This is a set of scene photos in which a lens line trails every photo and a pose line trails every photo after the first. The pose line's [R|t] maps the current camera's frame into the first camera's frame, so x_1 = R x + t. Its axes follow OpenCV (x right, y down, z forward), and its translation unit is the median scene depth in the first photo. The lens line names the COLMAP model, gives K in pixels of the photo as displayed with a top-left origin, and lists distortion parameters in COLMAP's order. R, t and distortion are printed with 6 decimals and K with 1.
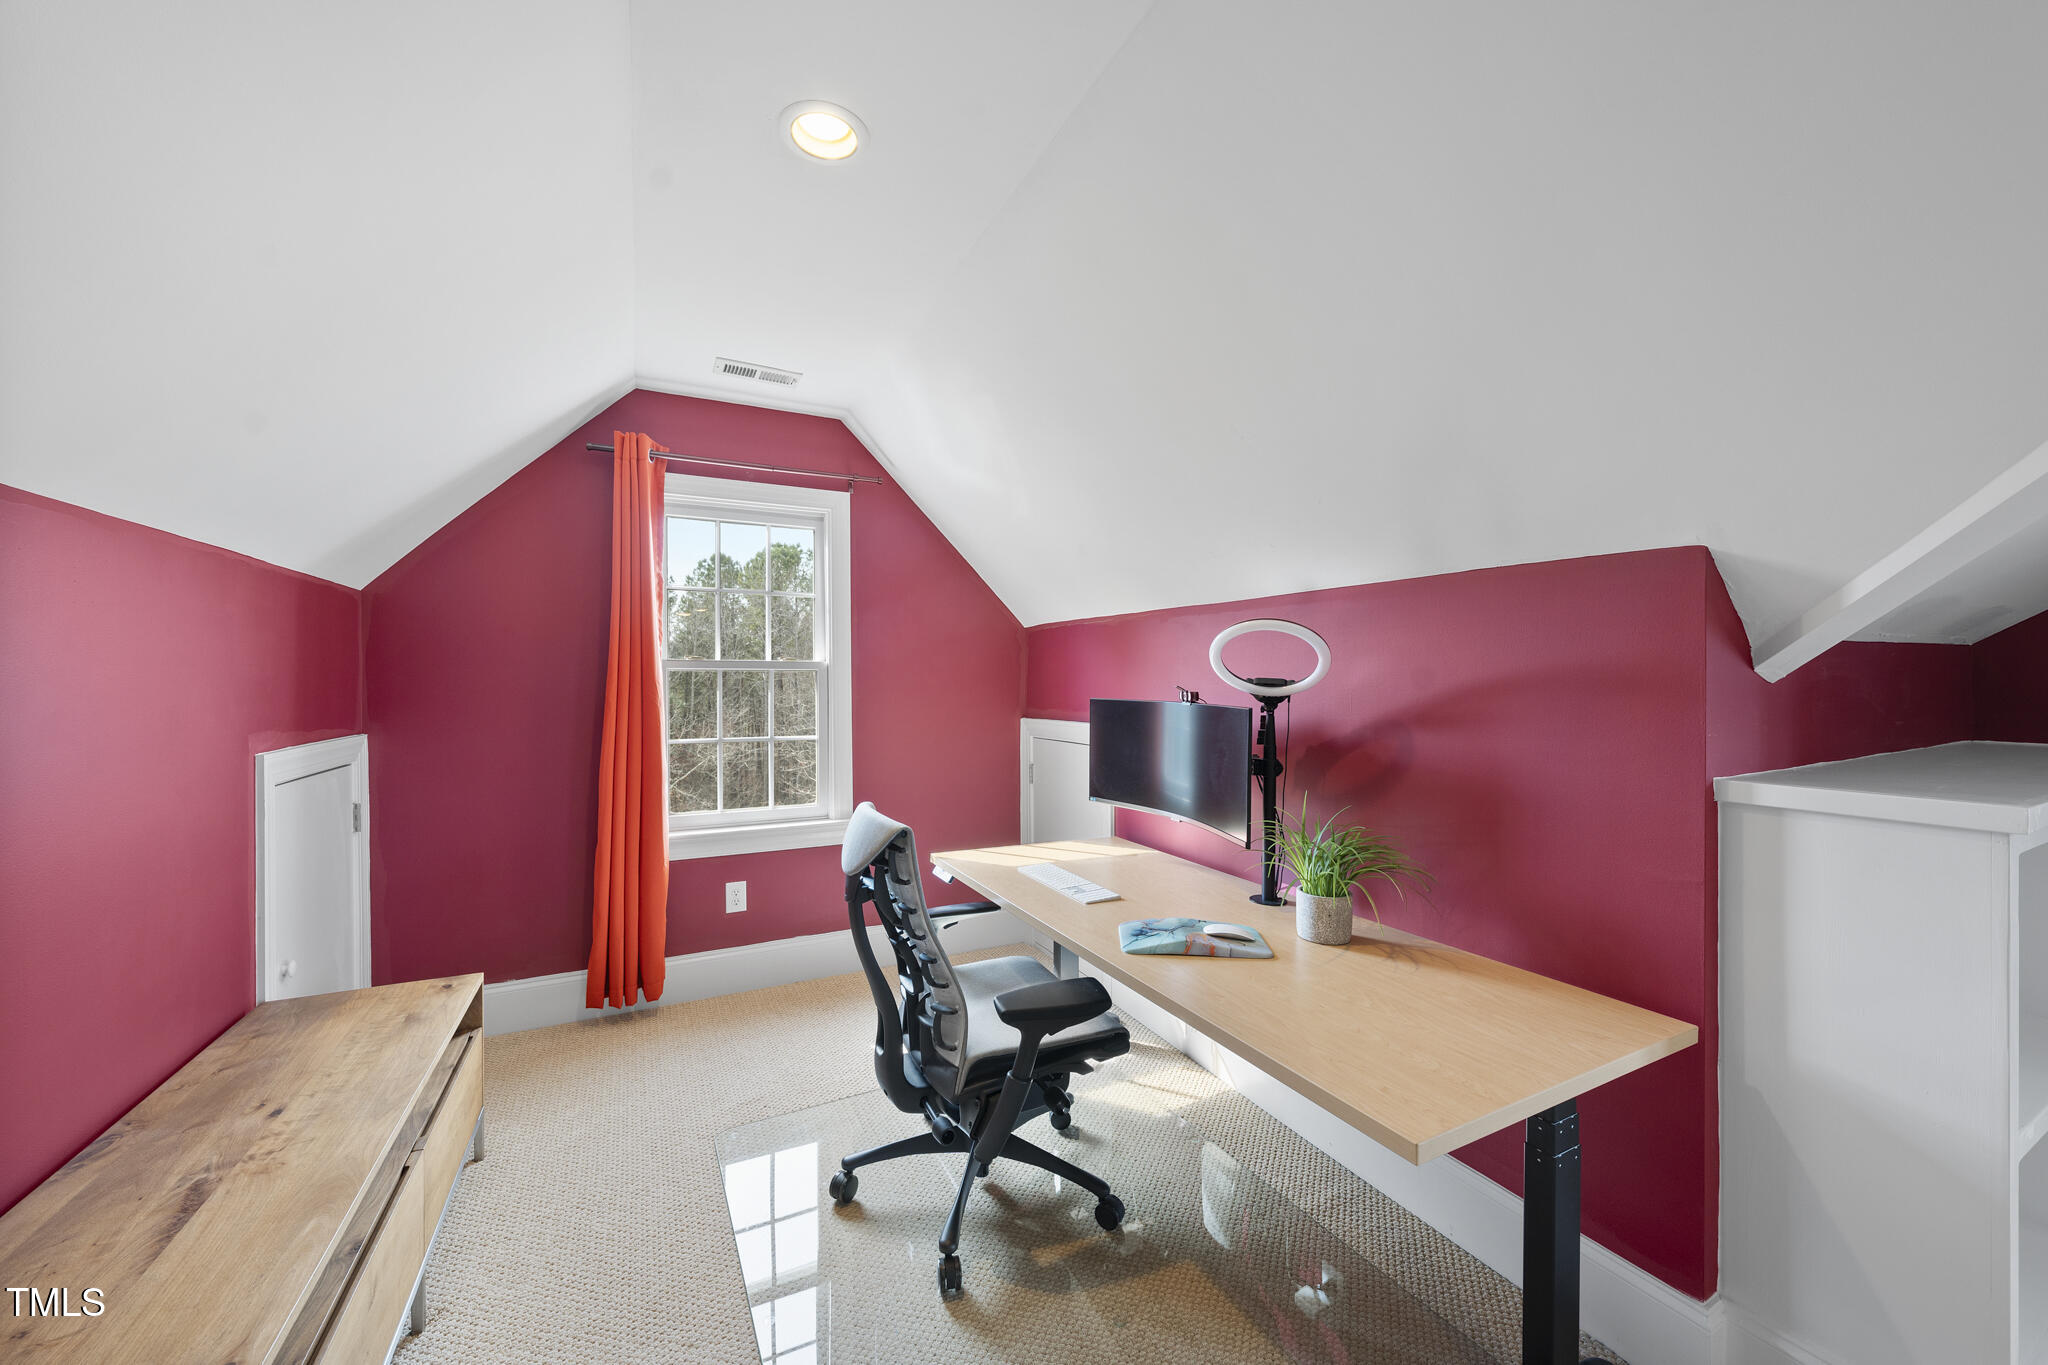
lens RADIAL K [[718.9, 0, 1027.2], [0, 718.9, 683.5], [0, 0, 1]] dist [-0.000984, 0.000179]
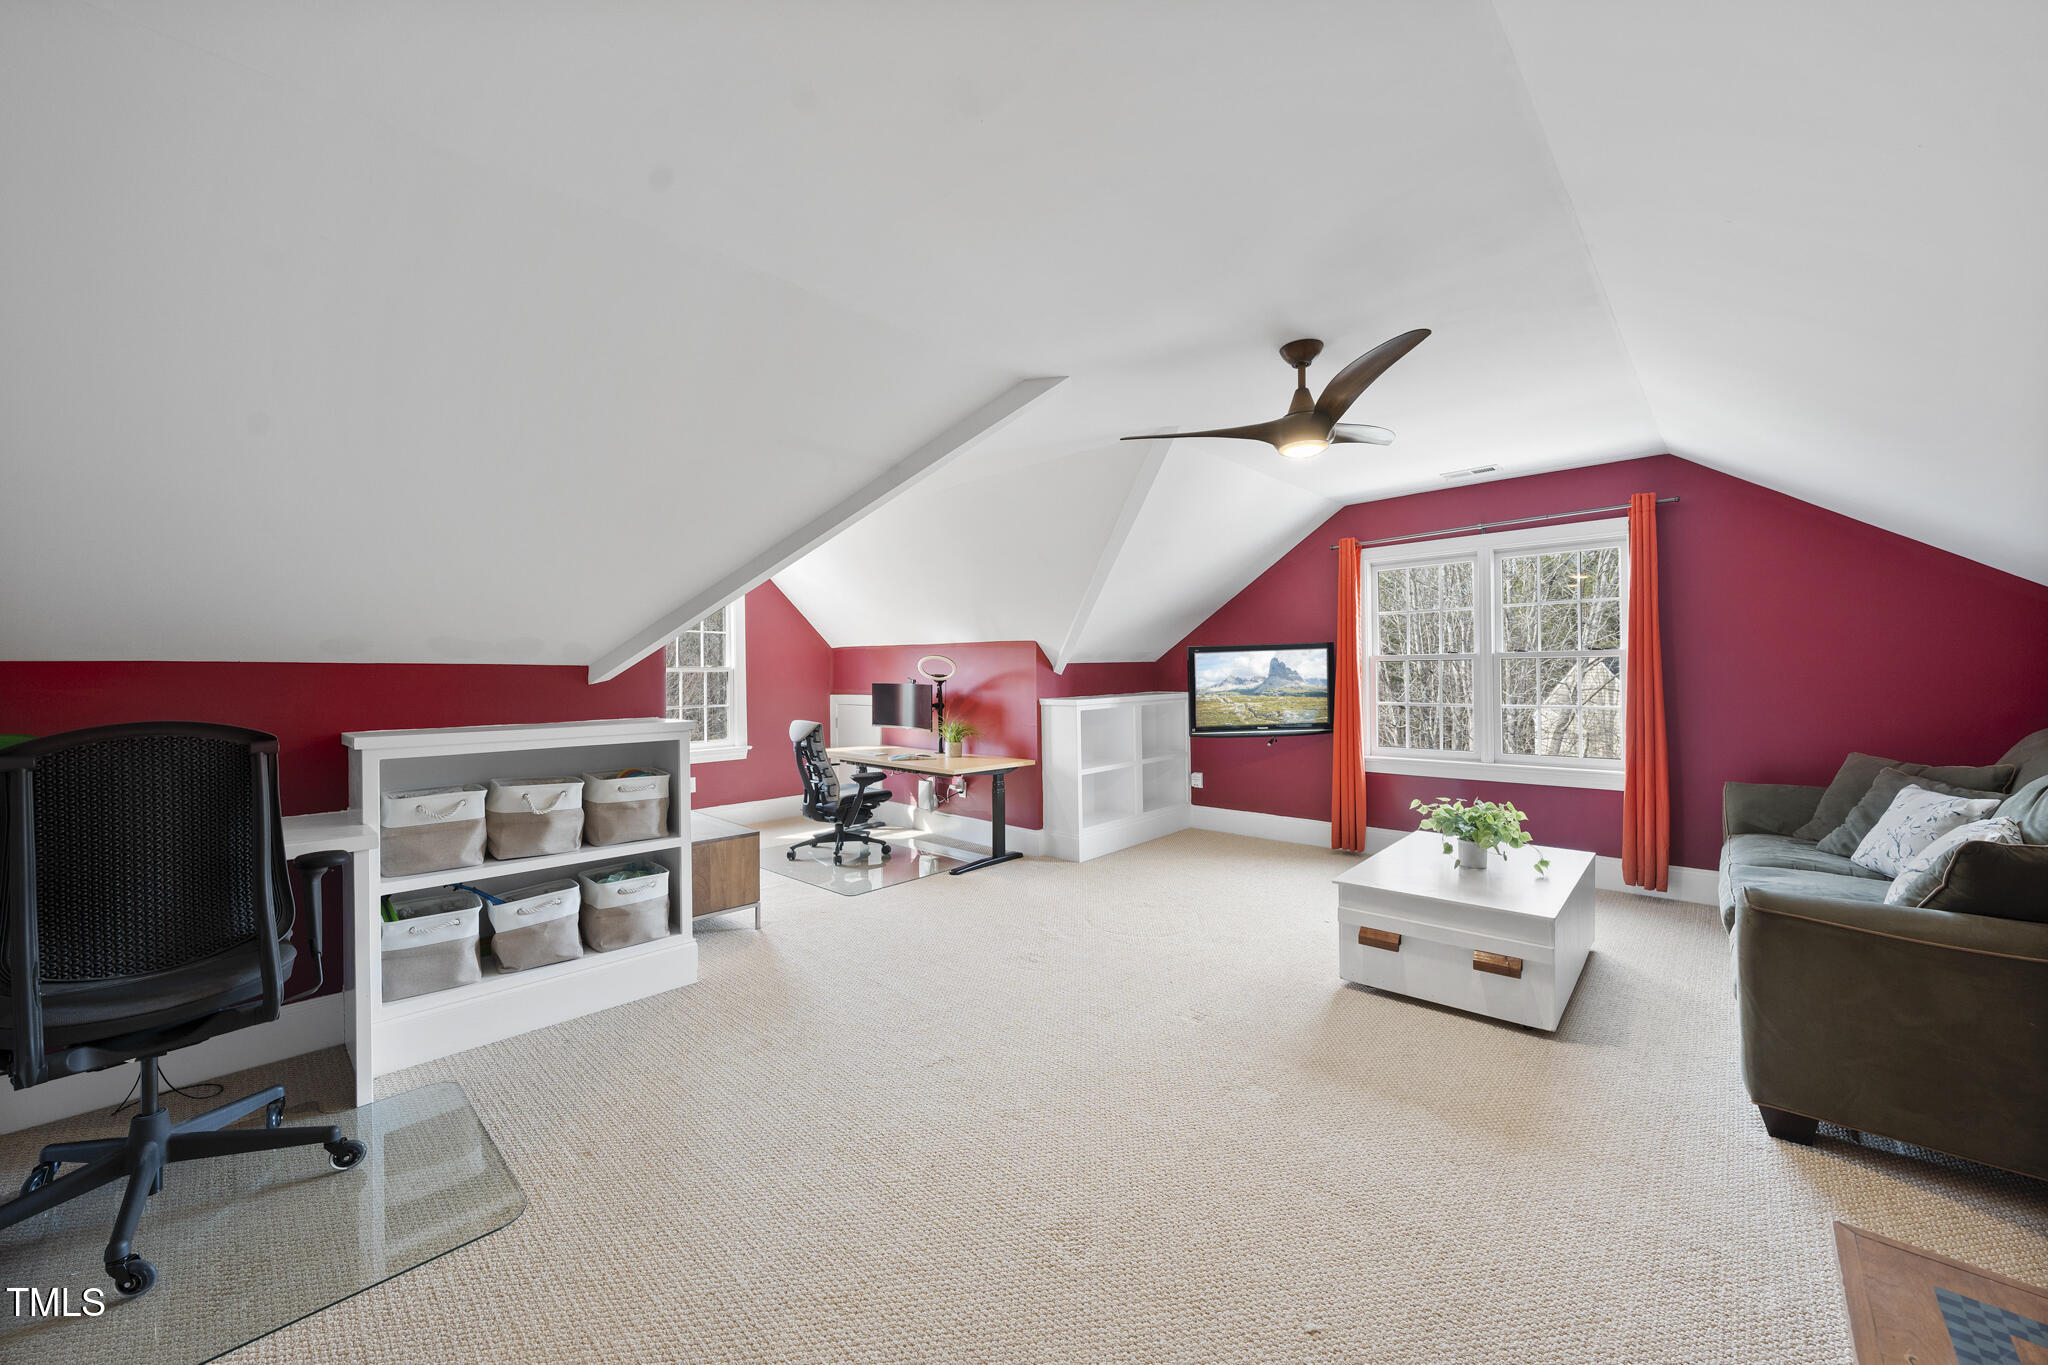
lens RADIAL K [[718.9, 0, 1027.2], [0, 718.9, 683.5], [0, 0, 1]] dist [-0.000984, 0.000179]
pose [[0.938134, -0.014530, 0.345967, -0.309145], [0.009976, 0.999839, 0.014939, -0.010090], [-0.346128, -0.010564, 0.938128, -1.730250]]
